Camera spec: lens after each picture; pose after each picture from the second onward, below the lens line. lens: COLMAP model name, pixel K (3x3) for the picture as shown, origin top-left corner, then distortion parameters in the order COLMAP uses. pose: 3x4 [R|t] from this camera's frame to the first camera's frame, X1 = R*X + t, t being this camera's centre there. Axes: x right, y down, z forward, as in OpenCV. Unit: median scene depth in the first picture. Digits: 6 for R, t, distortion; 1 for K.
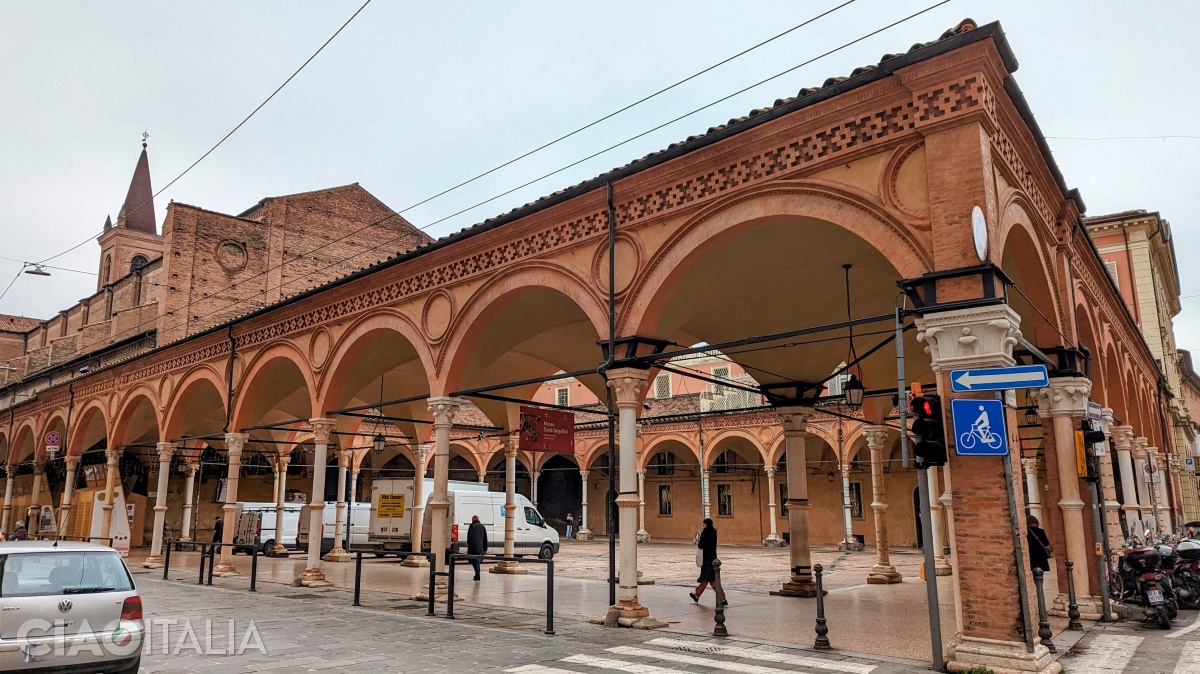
lens RADIAL K [[858.2, 0, 598.3], [0, 858.2, 332.4], [0, 0, 1]] dist [0.030333, -0.009400]
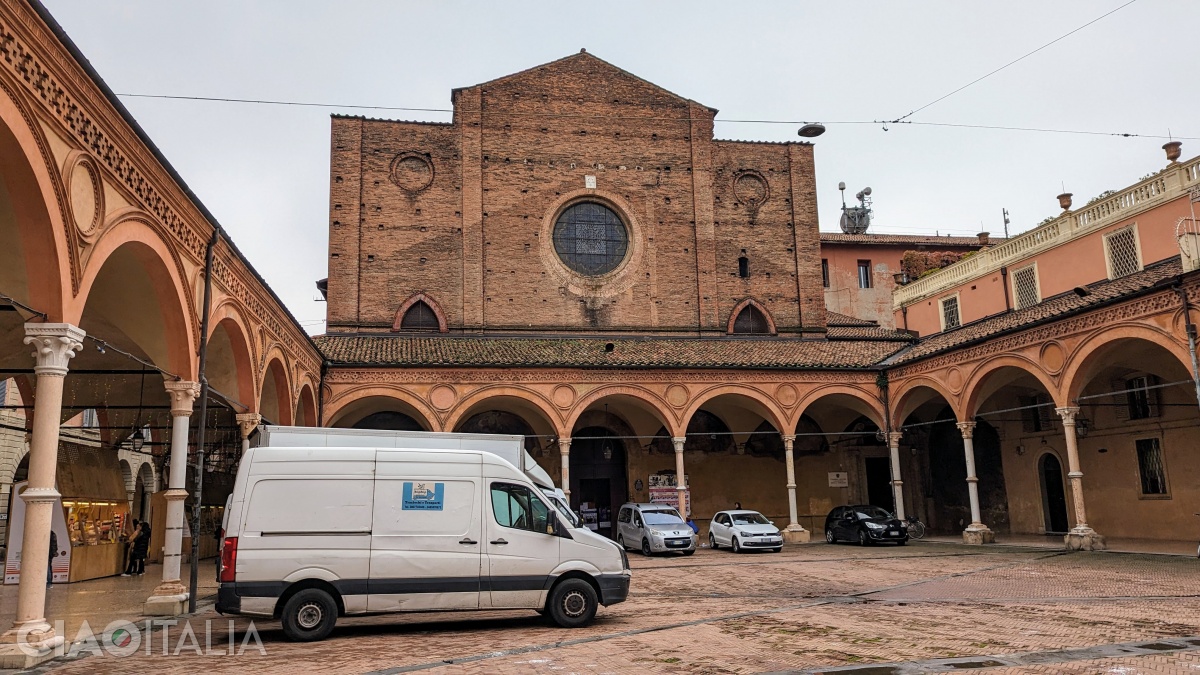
lens RADIAL K [[858.2, 0, 600.5], [0, 858.2, 349.2], [0, 0, 1]] dist [0.030333, -0.009400]
pose [[0.837075, -0.121573, -0.533410, 0.094418], [0.136889, 0.990526, -0.010938, 0.092331], [0.529686, -0.063862, 0.845786, 0.420180]]
